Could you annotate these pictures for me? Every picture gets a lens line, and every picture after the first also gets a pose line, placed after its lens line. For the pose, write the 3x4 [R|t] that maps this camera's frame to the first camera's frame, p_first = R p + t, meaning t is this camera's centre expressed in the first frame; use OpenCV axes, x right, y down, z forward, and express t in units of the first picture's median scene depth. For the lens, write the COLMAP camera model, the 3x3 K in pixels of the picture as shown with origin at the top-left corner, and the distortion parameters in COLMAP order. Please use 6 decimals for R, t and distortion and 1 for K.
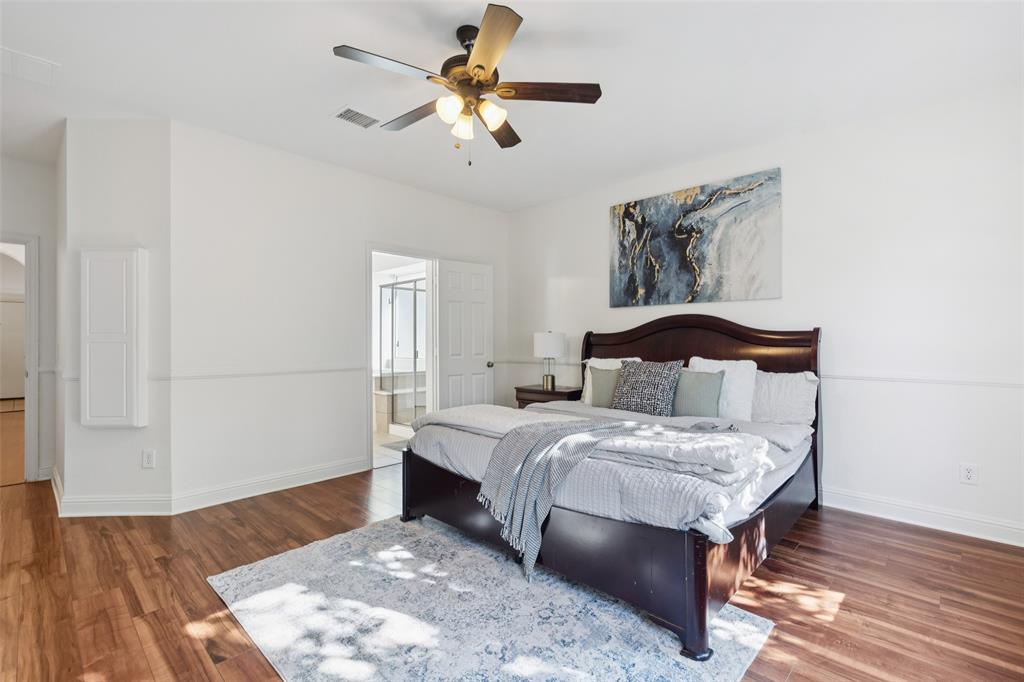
lens RADIAL K [[463.6, 0, 515.4], [0, 463.6, 338.0], [0, 0, 1]] dist [0.007013, -0.000680]
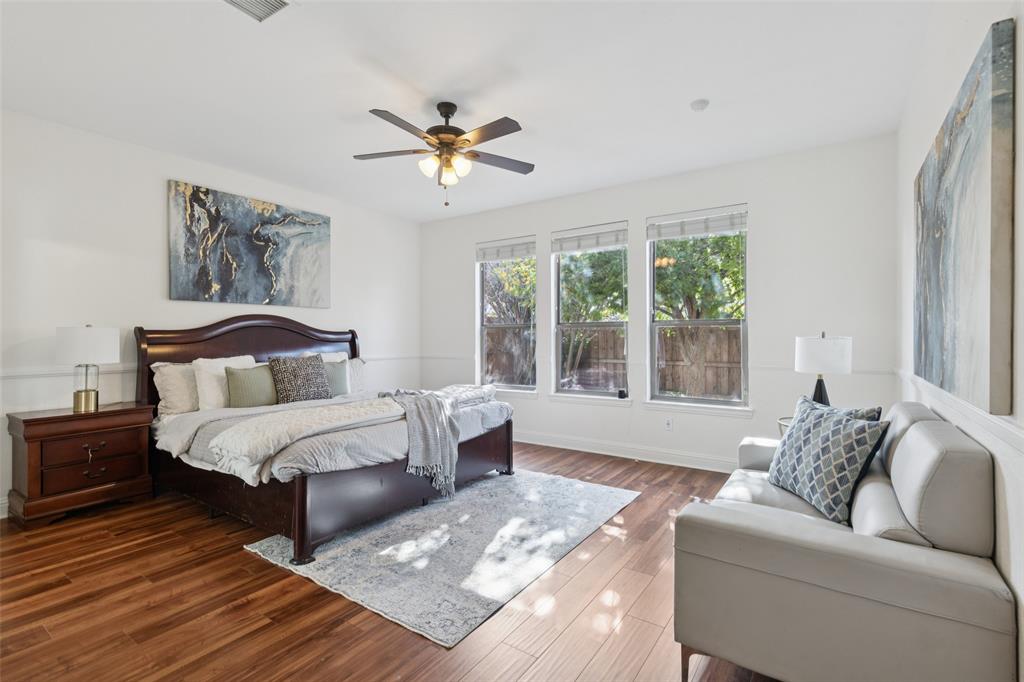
lens RADIAL K [[463.6, 0, 513.3], [0, 463.6, 337.1], [0, 0, 1]] dist [0.007013, -0.000680]
pose [[-0.149723, 0.001282, 0.988727, -0.799351], [-0.002337, 0.999996, -0.001651, 0.003167], [-0.988725, -0.002558, -0.149719, 0.564915]]
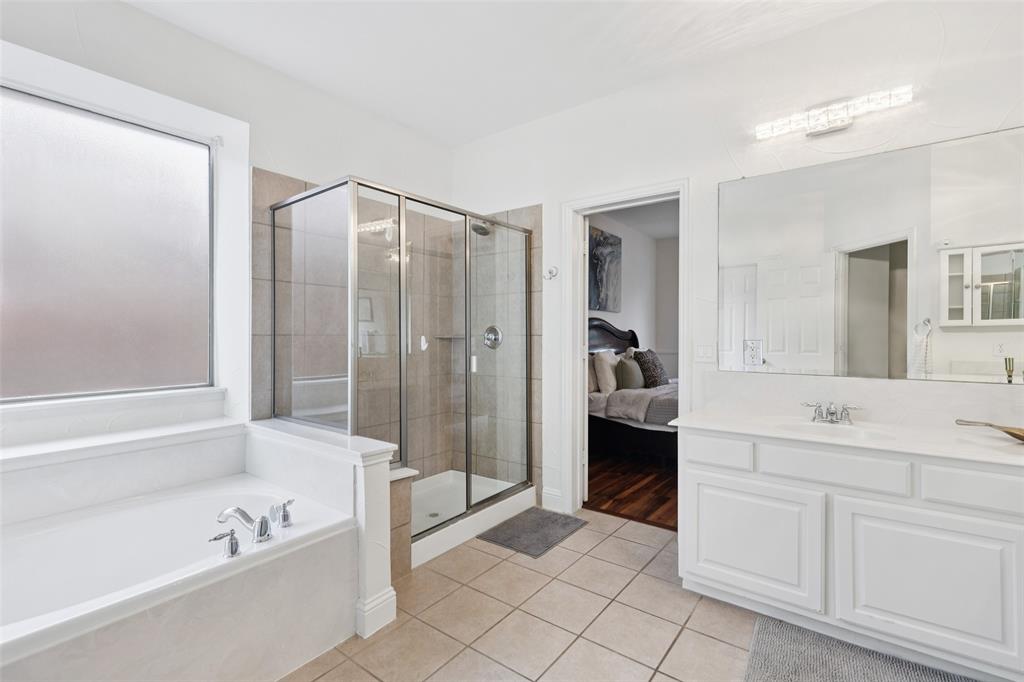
lens RADIAL K [[463.6, 0, 516.6], [0, 463.6, 335.9], [0, 0, 1]] dist [0.007013, -0.000680]
pose [[-0.102295, -0.001902, 0.994752, -0.977353], [-0.003915, 0.999991, 0.001510, 0.002073], [-0.994746, -0.003740, -0.102302, 1.353759]]
